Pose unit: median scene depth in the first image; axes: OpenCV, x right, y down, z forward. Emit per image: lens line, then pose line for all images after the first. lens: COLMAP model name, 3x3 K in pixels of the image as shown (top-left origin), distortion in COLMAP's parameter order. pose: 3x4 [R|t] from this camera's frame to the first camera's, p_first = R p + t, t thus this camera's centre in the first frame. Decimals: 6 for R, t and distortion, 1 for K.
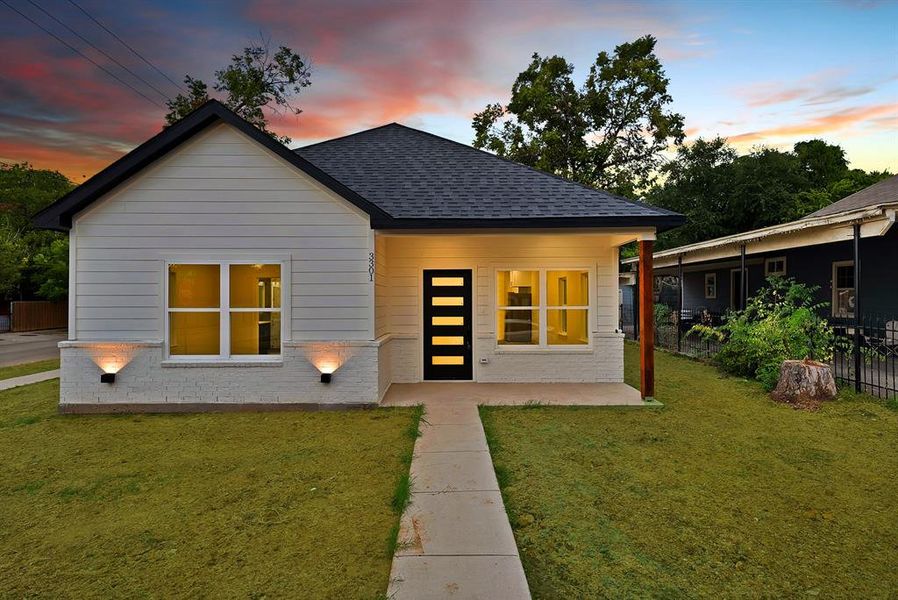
lens RADIAL K [[495.1, 0, 449.0], [0, 495.1, 300.0], [0, 0, 1]] dist [0.008084, 0.001851]
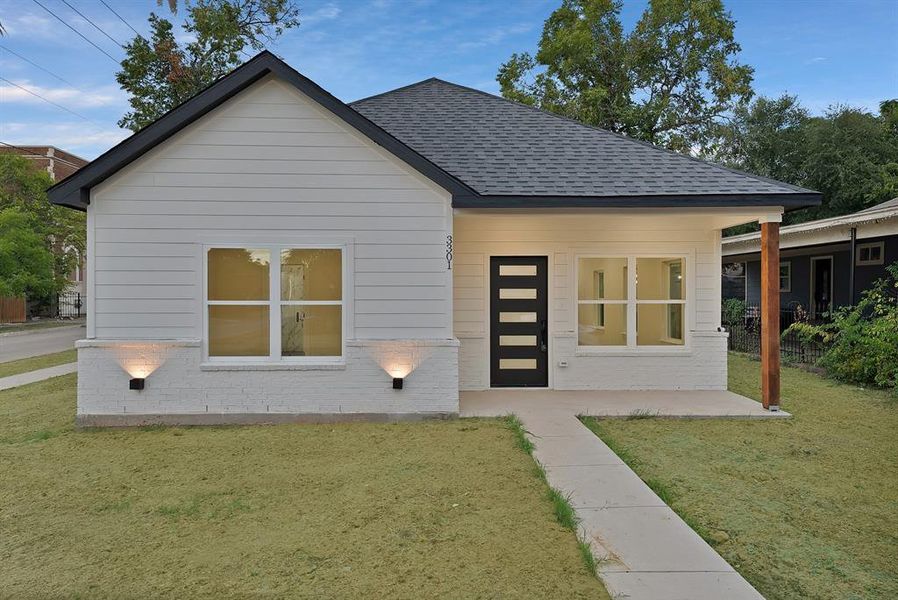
lens RADIAL K [[616.5, 0, 437.7], [0, 616.5, 302.0], [0, 0, 1]] dist [0.030436, -0.000224]
pose [[0.999694, 0.002276, 0.024647, -0.199110], [-0.002574, 0.999924, 0.012082, 0.005071], [-0.024617, -0.012142, 0.999623, -0.053722]]
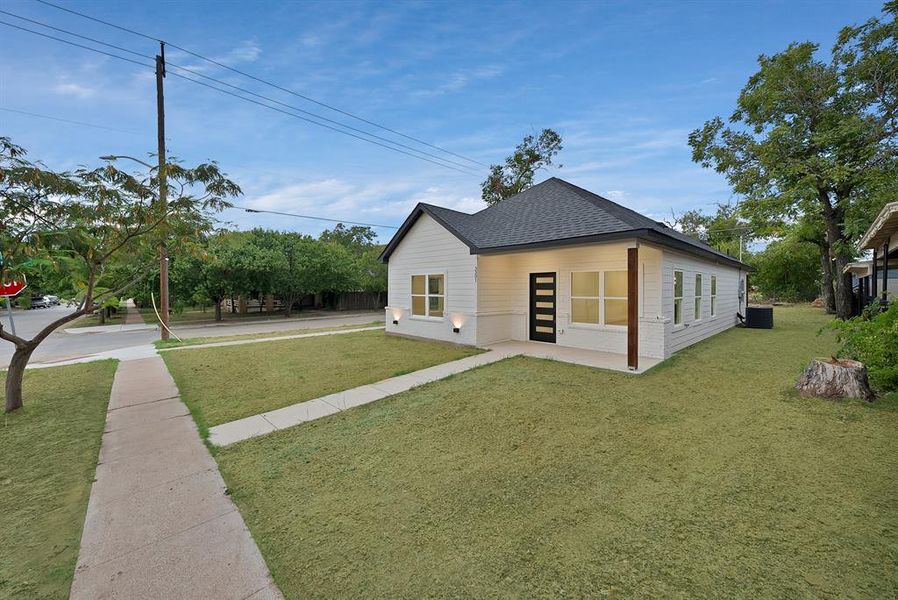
lens RADIAL K [[354.3, 0, 449.0], [0, 354.3, 300.0], [0, 0, 1]] dist [-0.000764, 0.000006]
pose [[0.679672, 0.025955, -0.733057, 0.754206], [-0.003418, 0.999475, 0.032219, -0.010747], [0.733508, -0.019393, 0.679404, 0.002673]]
